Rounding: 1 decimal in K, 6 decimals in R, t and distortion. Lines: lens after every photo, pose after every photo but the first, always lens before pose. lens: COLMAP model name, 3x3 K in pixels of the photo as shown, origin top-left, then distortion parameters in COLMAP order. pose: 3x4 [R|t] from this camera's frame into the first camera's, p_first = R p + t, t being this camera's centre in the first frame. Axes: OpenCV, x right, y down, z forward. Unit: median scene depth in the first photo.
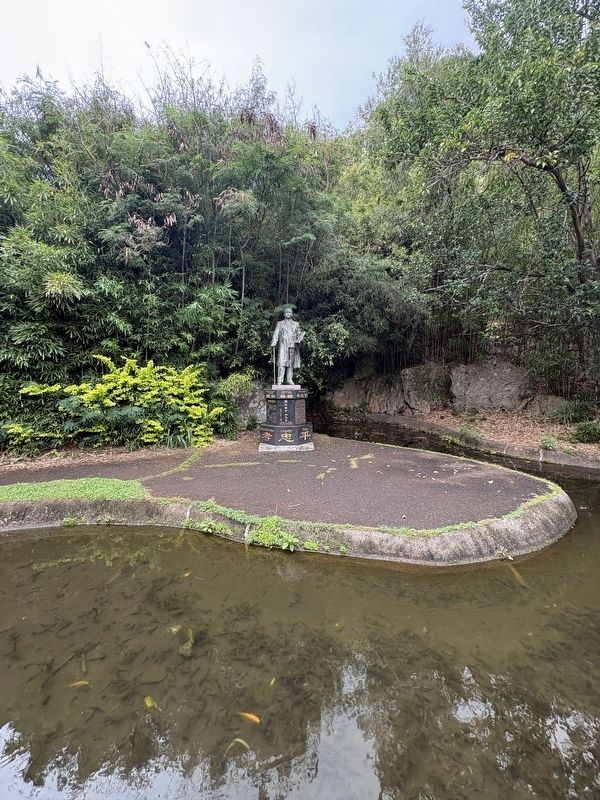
lens RADIAL K [[321.2, 0, 299.1], [0, 321.2, 399.7], [0, 0, 1]] dist [0.000054, 0.000001]
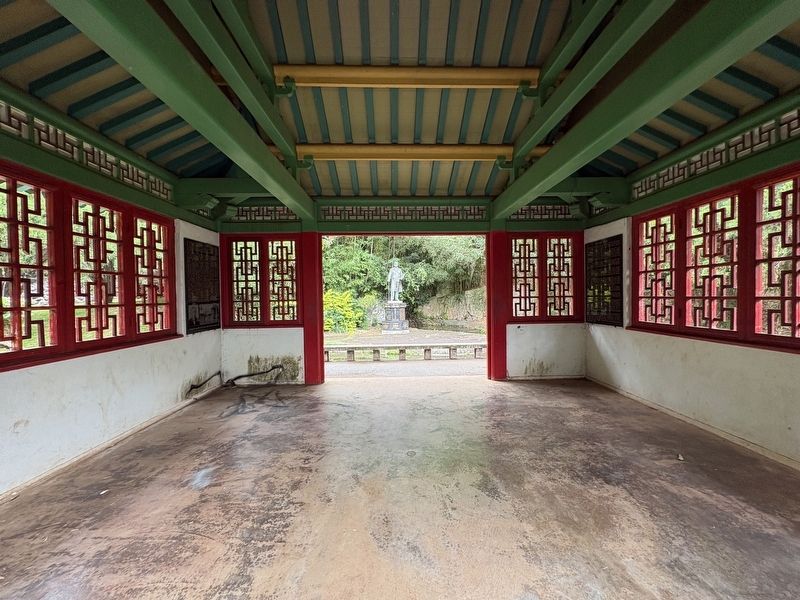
lens RADIAL K [[321.2, 0, 400.3], [0, 321.2, 300.4], [0, 0, 1]] dist [0.000054, 0.000001]
pose [[0.999888, -0.003801, 0.014463, -0.033645], [0.004541, 0.998663, -0.051489, 0.047449], [-0.014248, 0.051549, 0.998569, -0.869370]]
